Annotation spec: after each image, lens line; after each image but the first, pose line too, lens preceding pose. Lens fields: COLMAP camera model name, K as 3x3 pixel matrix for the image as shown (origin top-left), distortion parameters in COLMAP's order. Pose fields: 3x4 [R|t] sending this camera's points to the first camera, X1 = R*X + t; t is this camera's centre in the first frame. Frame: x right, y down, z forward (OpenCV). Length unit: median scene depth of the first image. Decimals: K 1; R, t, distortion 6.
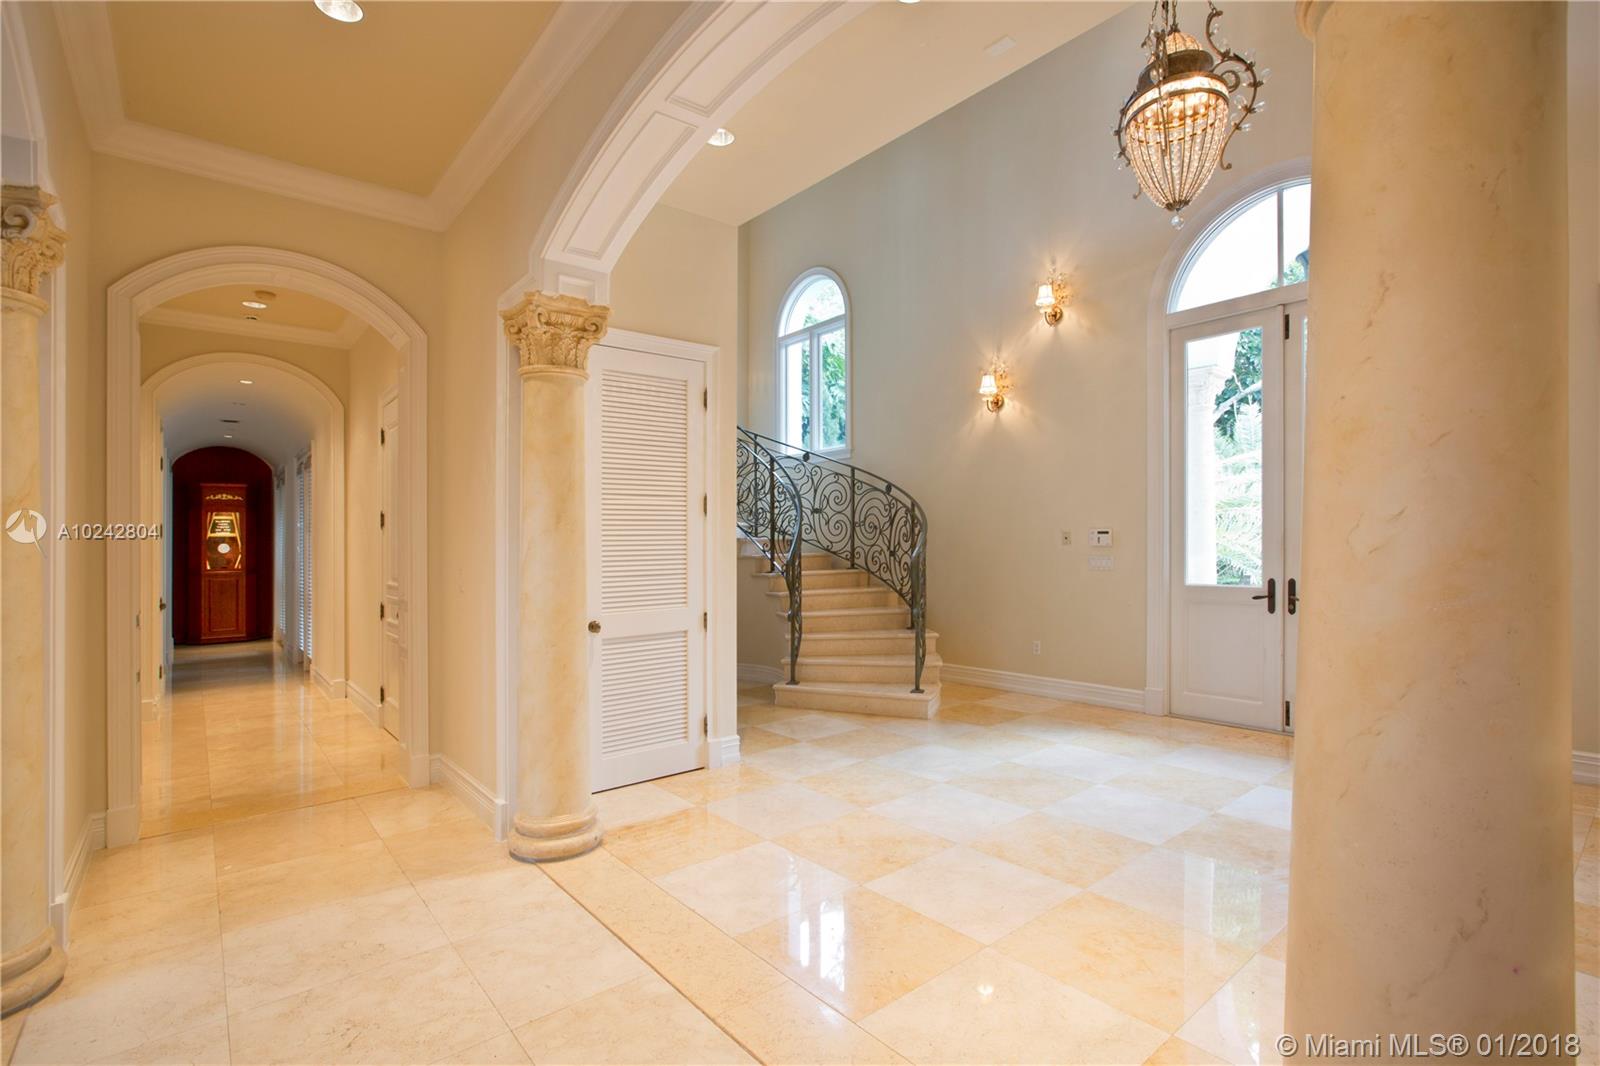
lens RADIAL K [[741.3, 0, 835.8], [0, 741.3, 556.4], [0, 0, 1]] dist [-0.037301, -0.000458]
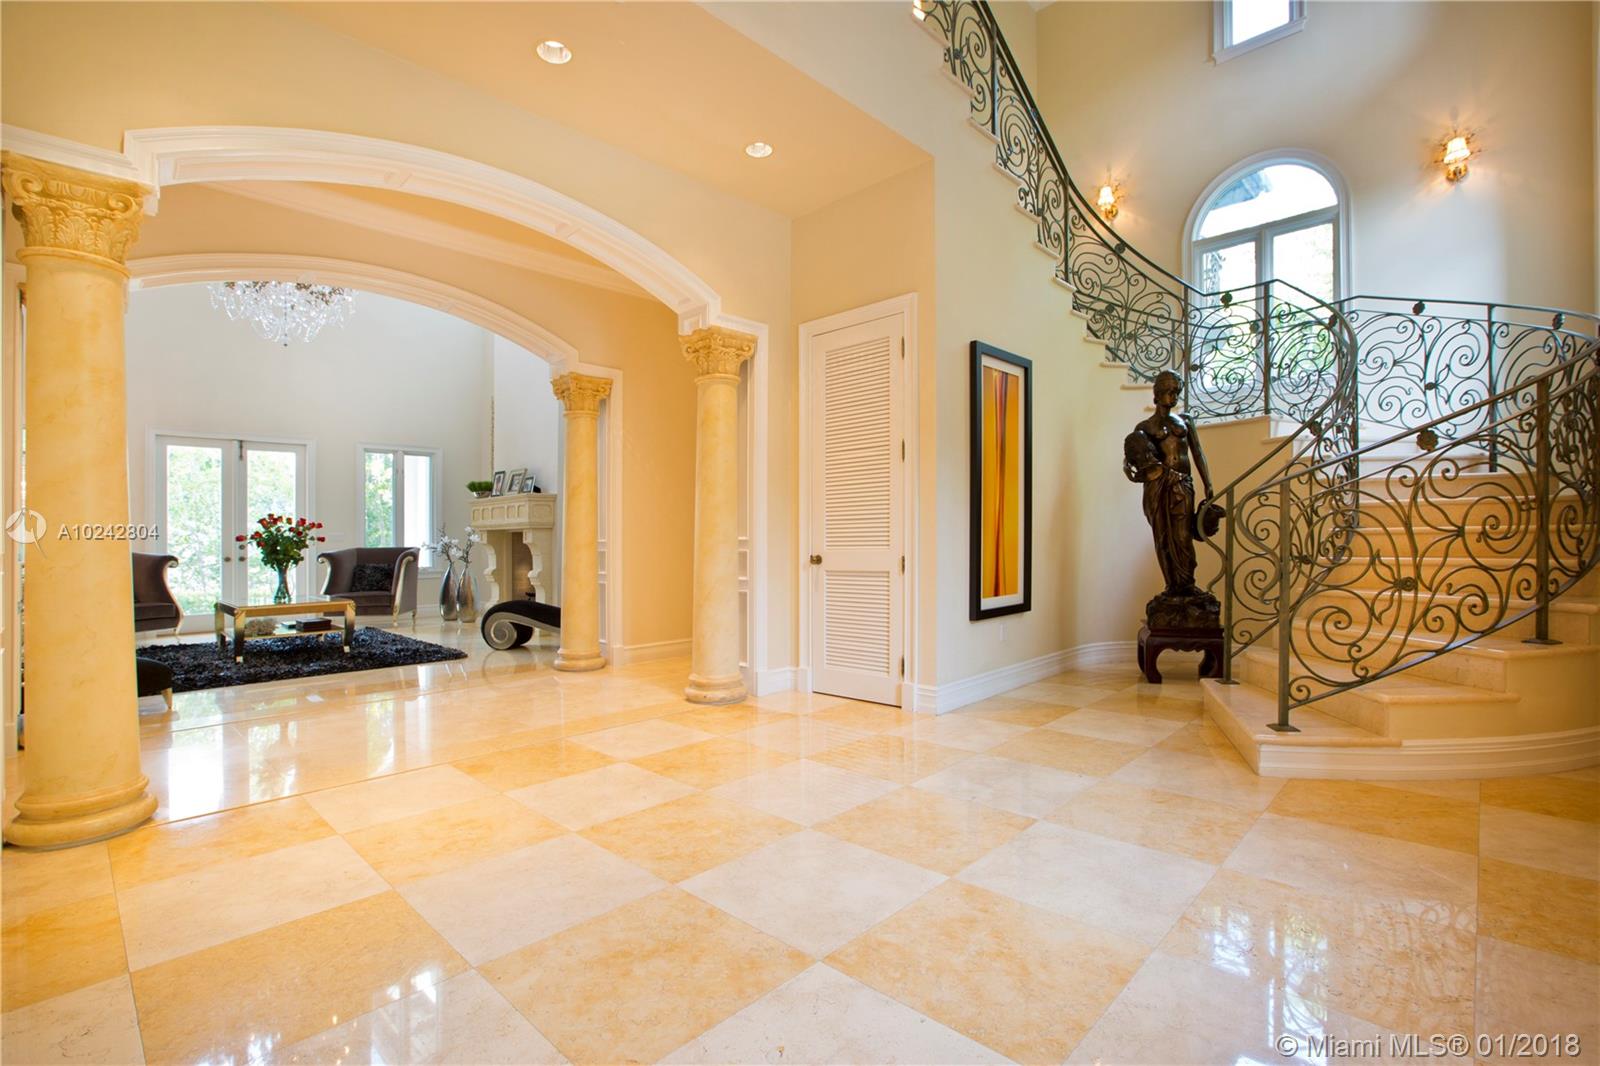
lens RADIAL K [[741.3, 0, 793.9], [0, 741.3, 532.8], [0, 0, 1]] dist [-0.037301, -0.000458]
pose [[0.097679, 0.012230, -0.995143, 0.717005], [0.001393, 0.999922, 0.012425, 0.025902], [0.995217, -0.002600, 0.097654, 0.645633]]
